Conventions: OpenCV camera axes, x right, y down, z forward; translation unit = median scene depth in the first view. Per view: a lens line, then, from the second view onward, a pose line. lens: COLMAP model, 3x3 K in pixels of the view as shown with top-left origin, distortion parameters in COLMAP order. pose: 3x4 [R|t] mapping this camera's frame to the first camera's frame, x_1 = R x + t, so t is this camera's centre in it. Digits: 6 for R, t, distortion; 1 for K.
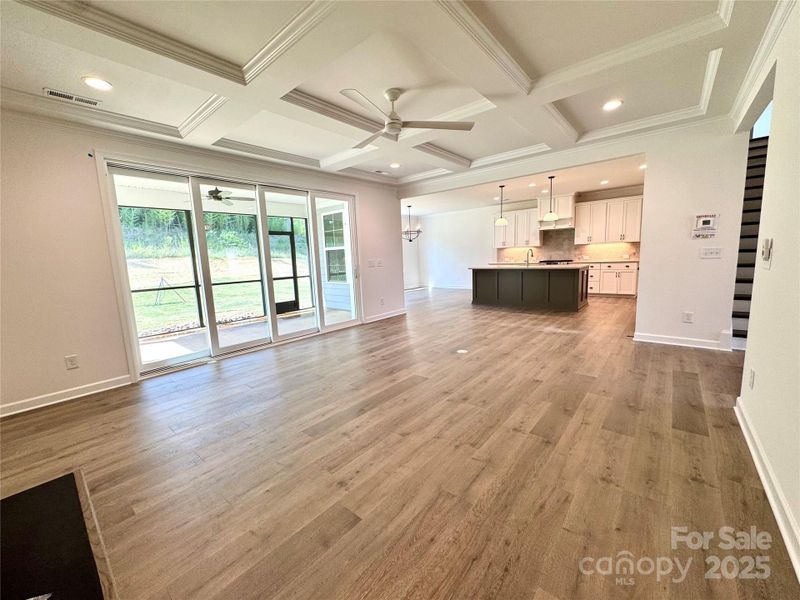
lens RADIAL K [[320.1, 0, 400.0], [0, 320.1, 299.1], [0, 0, 1]] dist [-0.005031, 0.000767]
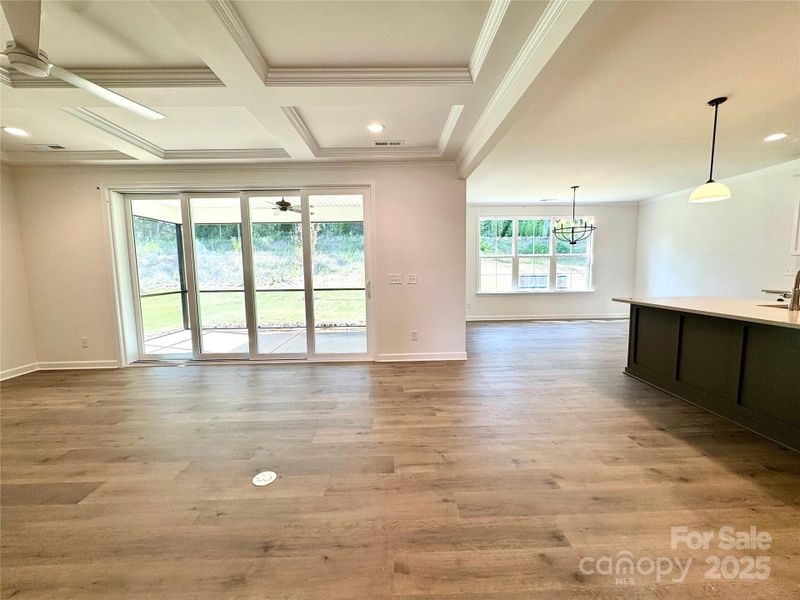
lens RADIAL K [[320.1, 0, 399.8], [0, 320.1, 298.3], [0, 0, 1]] dist [-0.005031, 0.000767]
pose [[0.665908, 0.103714, -0.738790, 0.768790], [-0.112660, 0.992913, 0.037842, -0.171669], [0.737479, 0.058033, 0.672873, 0.947779]]
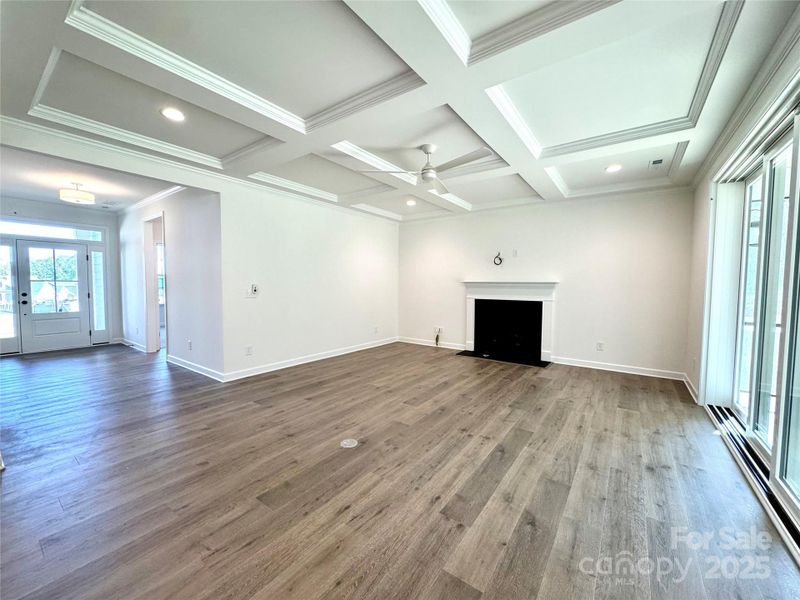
lens RADIAL K [[320.1, 0, 399.0], [0, 320.1, 299.1], [0, 0, 1]] dist [-0.005031, 0.000767]
pose [[-0.996821, 0.038441, -0.069792, 0.152206], [0.025013, 0.982615, 0.183965, -0.264377], [0.075650, 0.181634, -0.980452, 1.835112]]
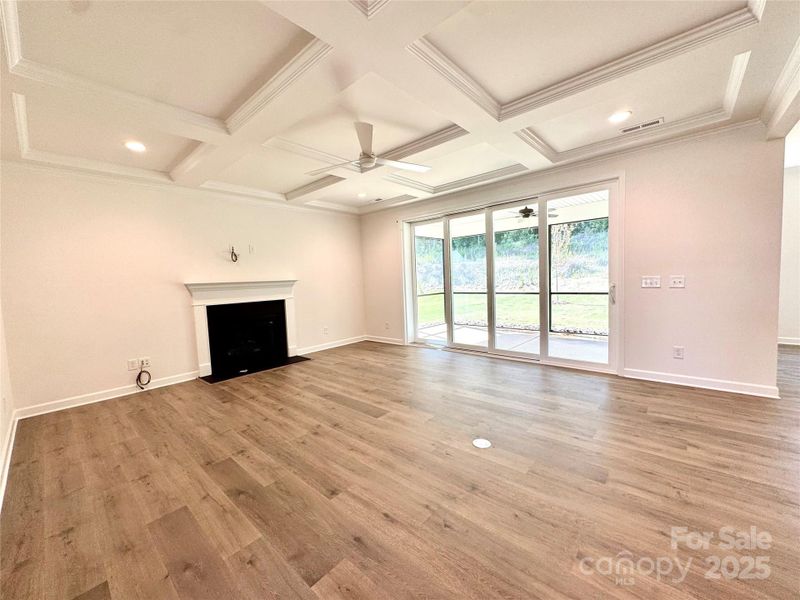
lens RADIAL K [[320.1, 0, 399.6], [0, 320.1, 298.6], [0, 0, 1]] dist [-0.005031, 0.000767]
pose [[-0.022726, 0.107884, -0.993904, 0.891034], [-0.093369, 0.989586, 0.109550, -0.181437], [0.995372, 0.095289, -0.012417, 0.968564]]
